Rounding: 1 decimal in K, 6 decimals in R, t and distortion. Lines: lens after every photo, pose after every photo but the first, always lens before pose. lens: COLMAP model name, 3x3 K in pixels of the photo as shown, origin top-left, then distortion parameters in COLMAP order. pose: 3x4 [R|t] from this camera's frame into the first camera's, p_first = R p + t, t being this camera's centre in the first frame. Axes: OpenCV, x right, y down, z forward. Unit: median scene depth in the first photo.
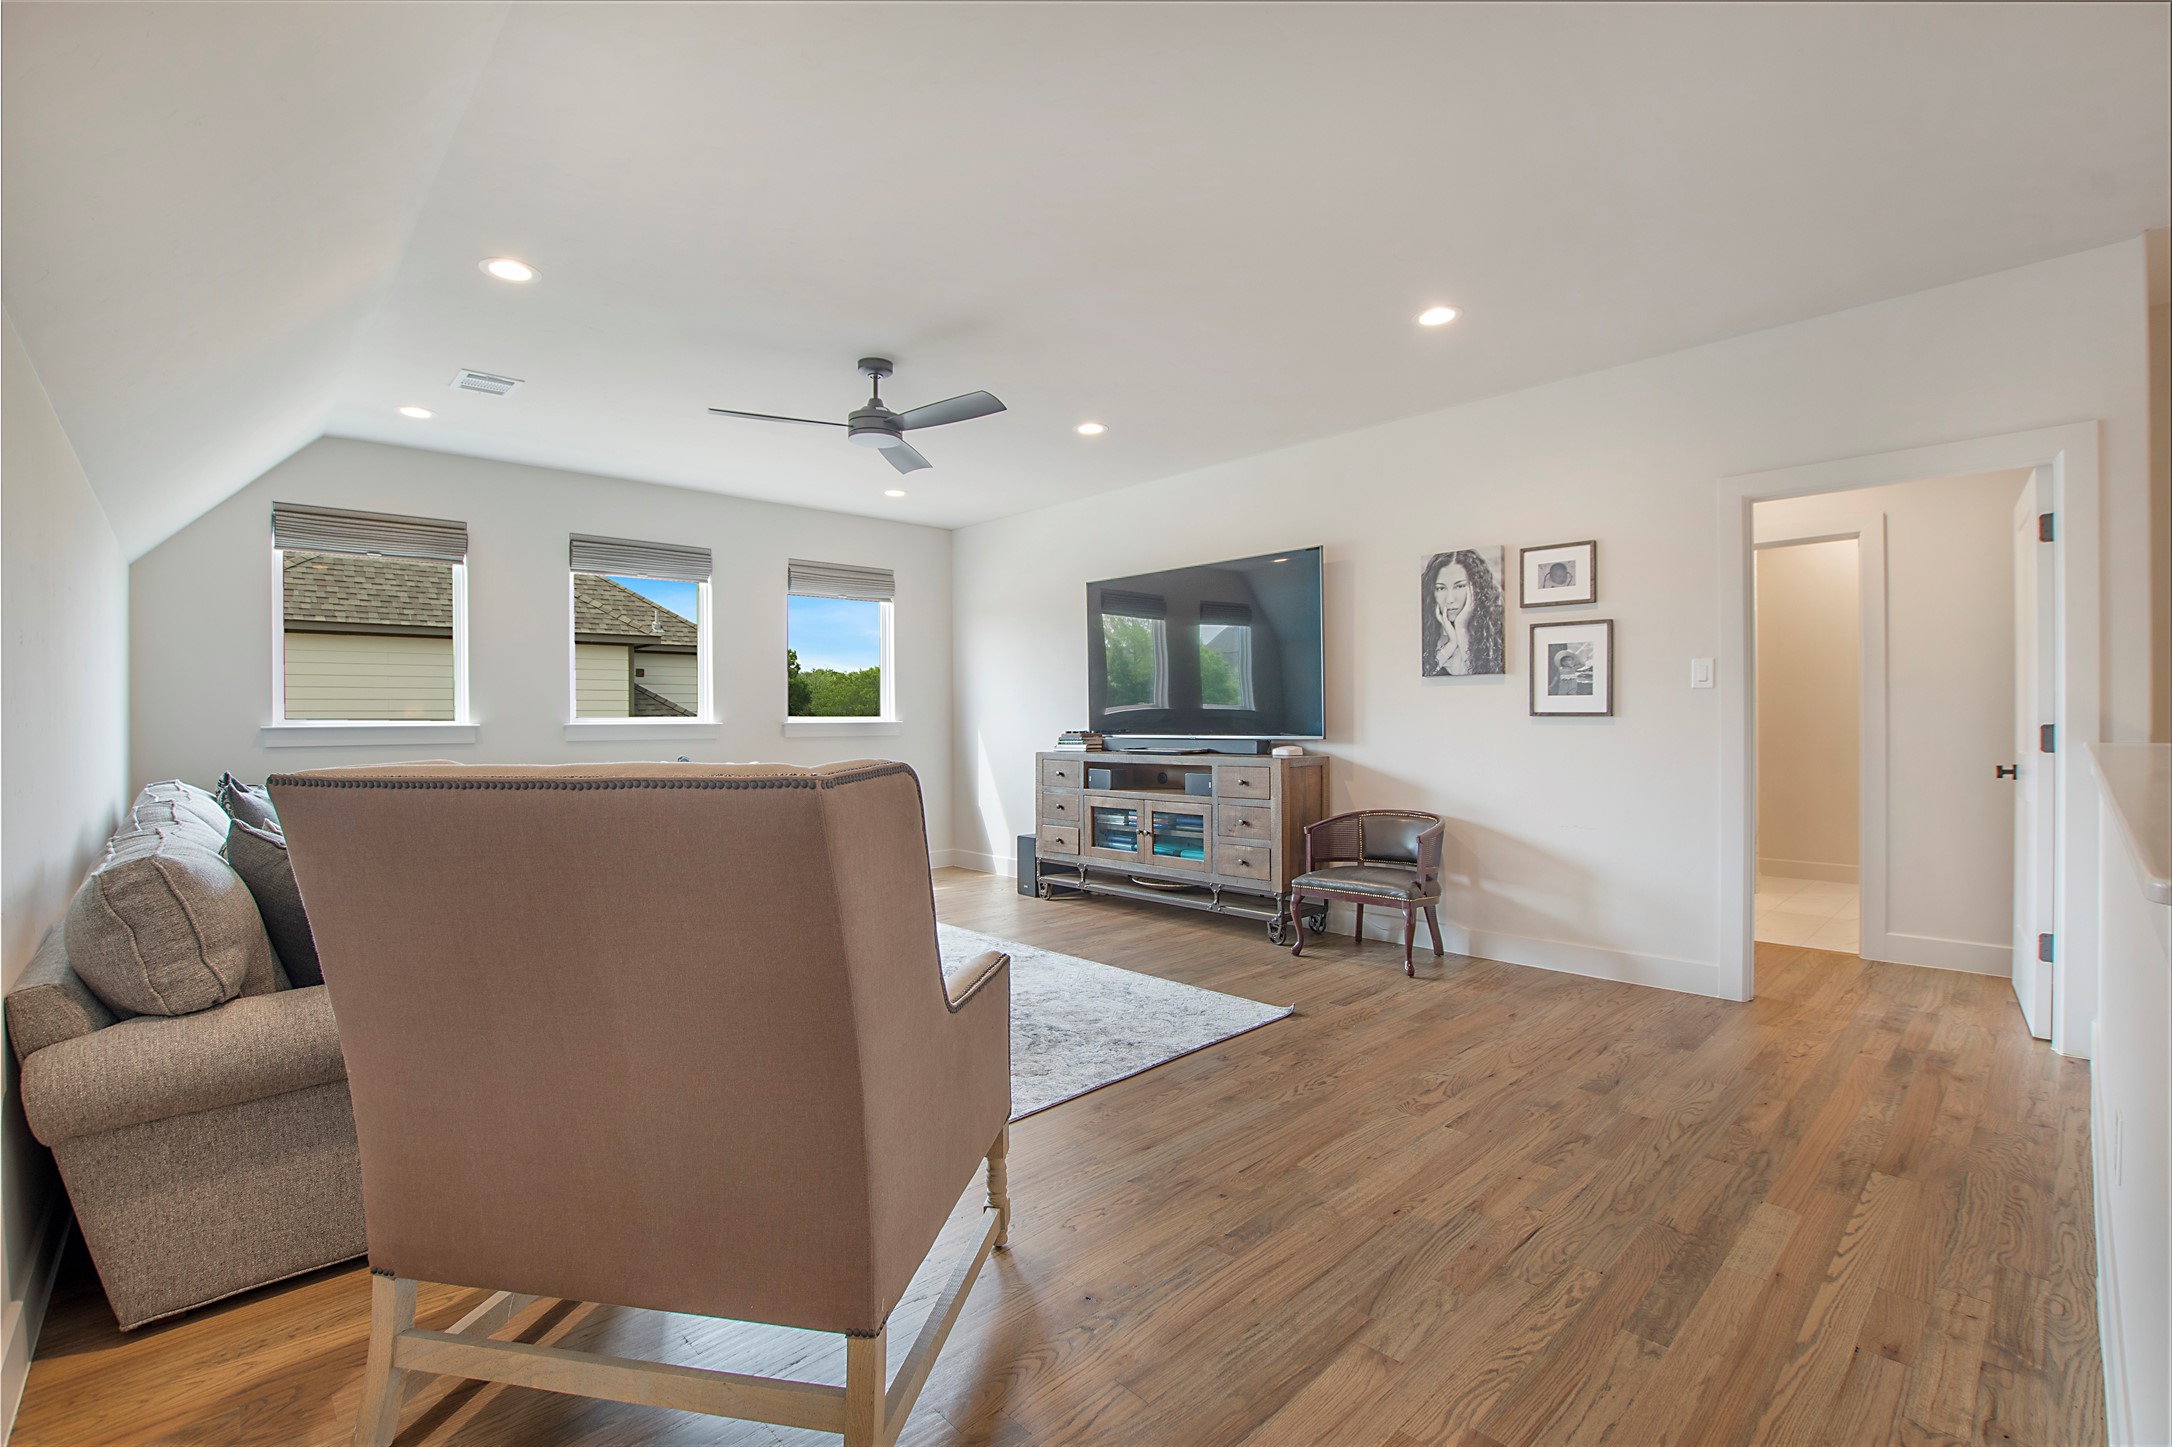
lens RADIAL K [[914.6, 0, 1086.0], [0, 914.6, 723.5], [0, 0, 1]] dist [-0.054098, 0.010788]
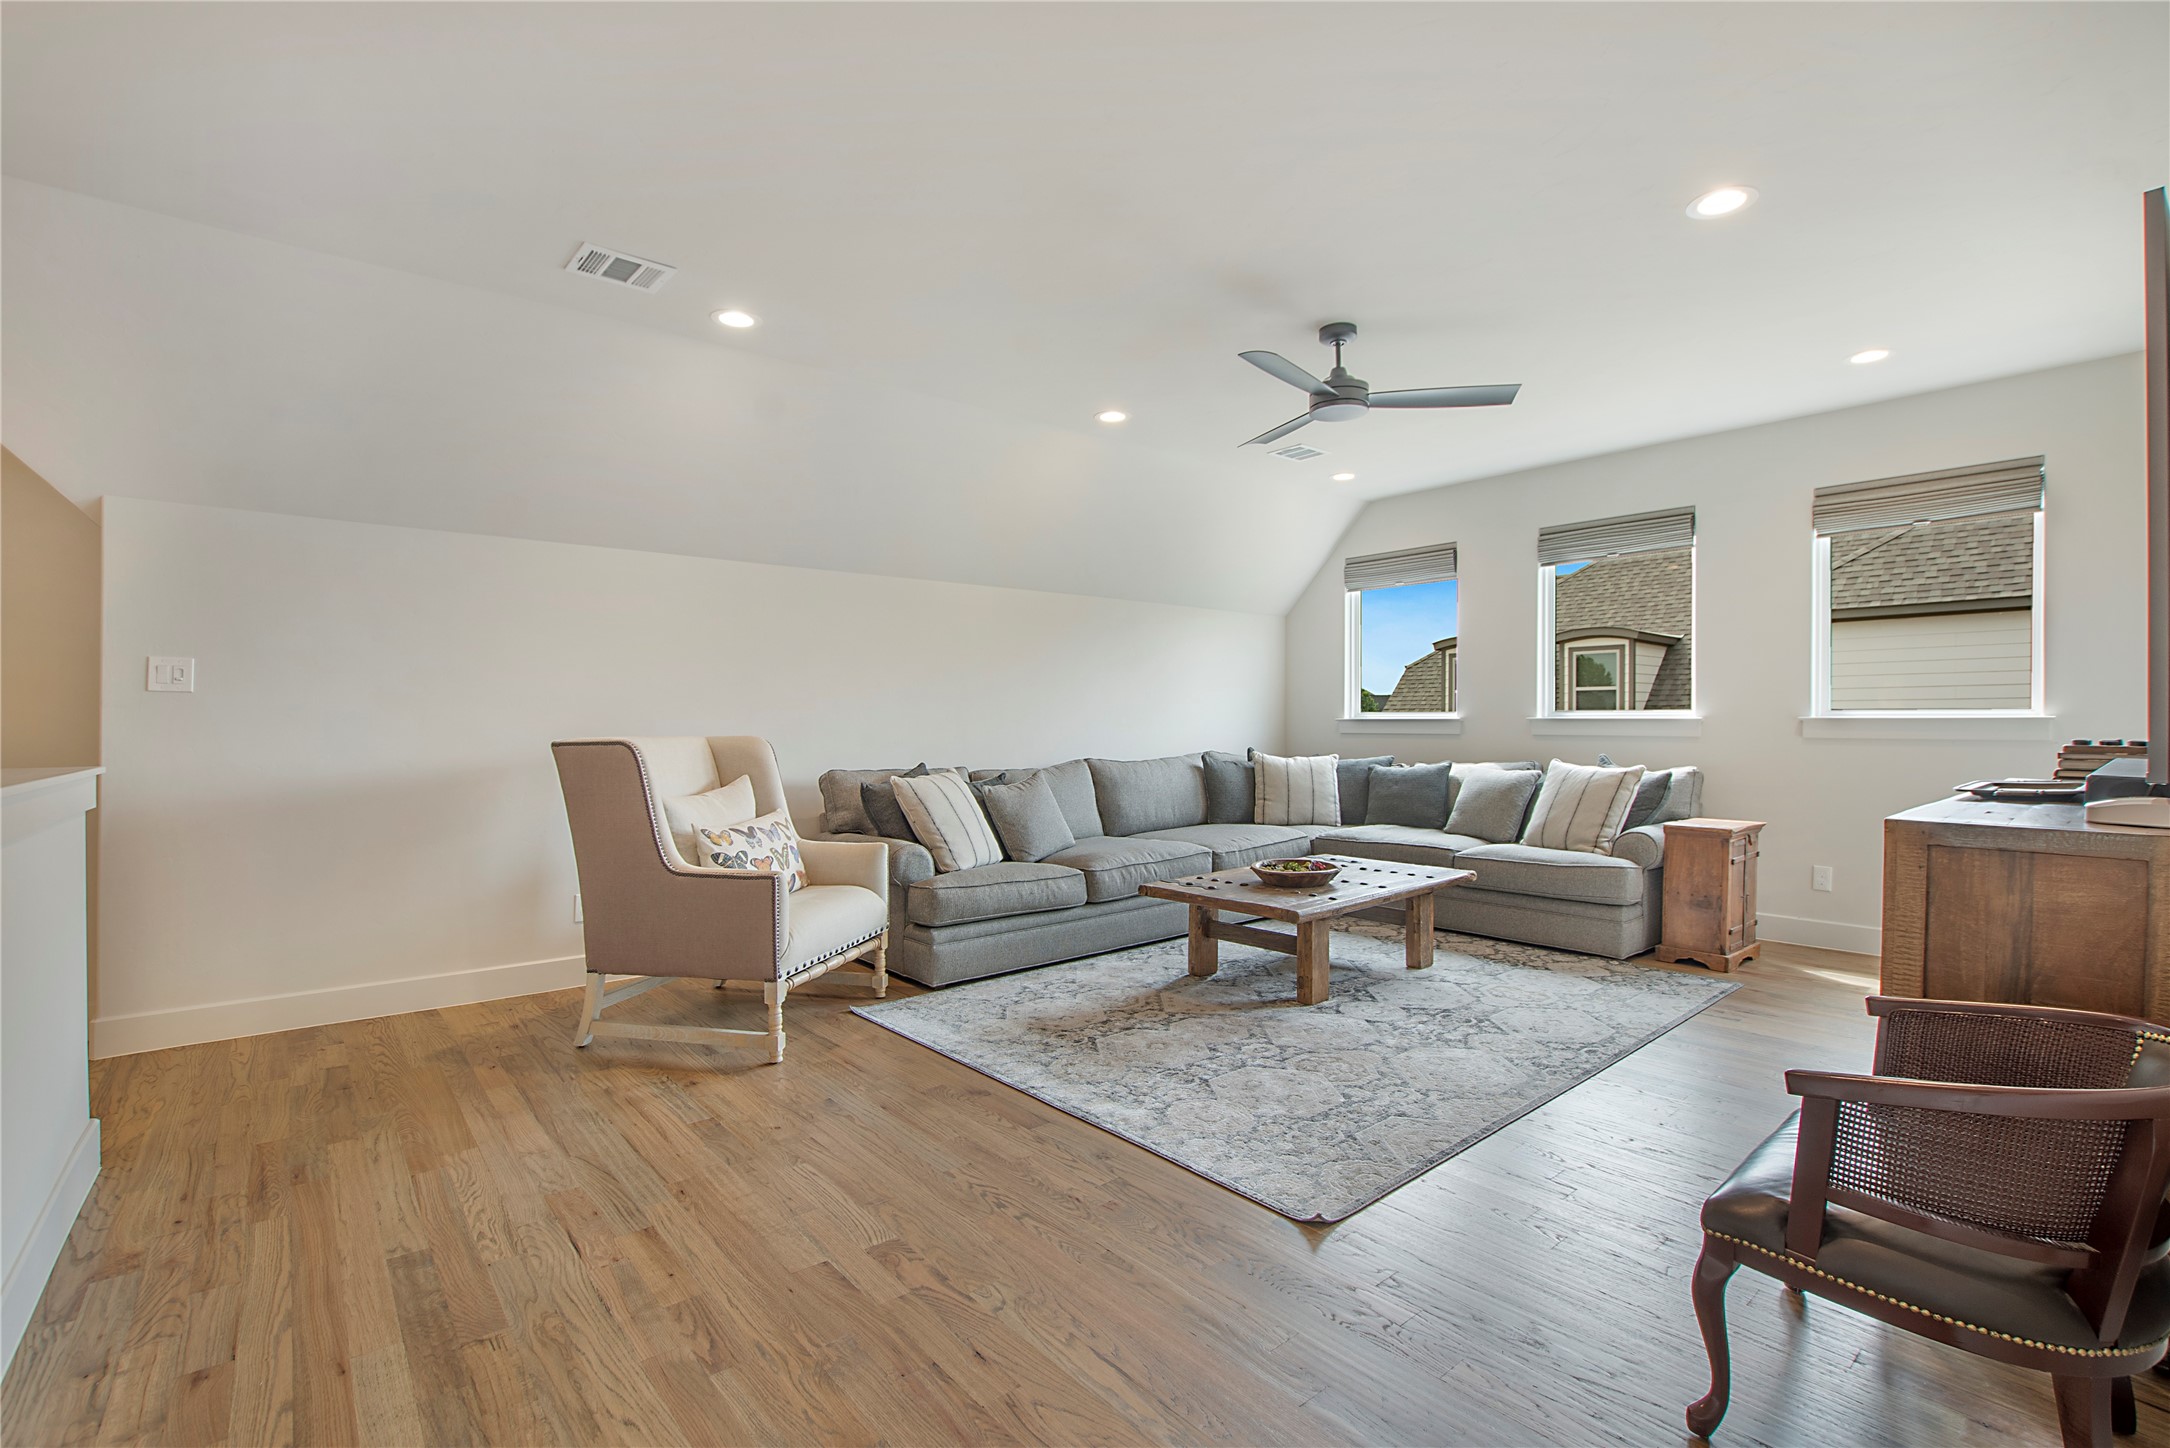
lens RADIAL K [[954.1, 0, 1092.3], [0, 954.1, 728.4], [0, 0, 1]] dist [-0.033165, 0.007161]
pose [[-0.013684, 0.017213, -0.999758, 1.411167], [0.001068, 0.999851, 0.017200, -0.021427], [0.999906, -0.000832, -0.013701, 1.466205]]
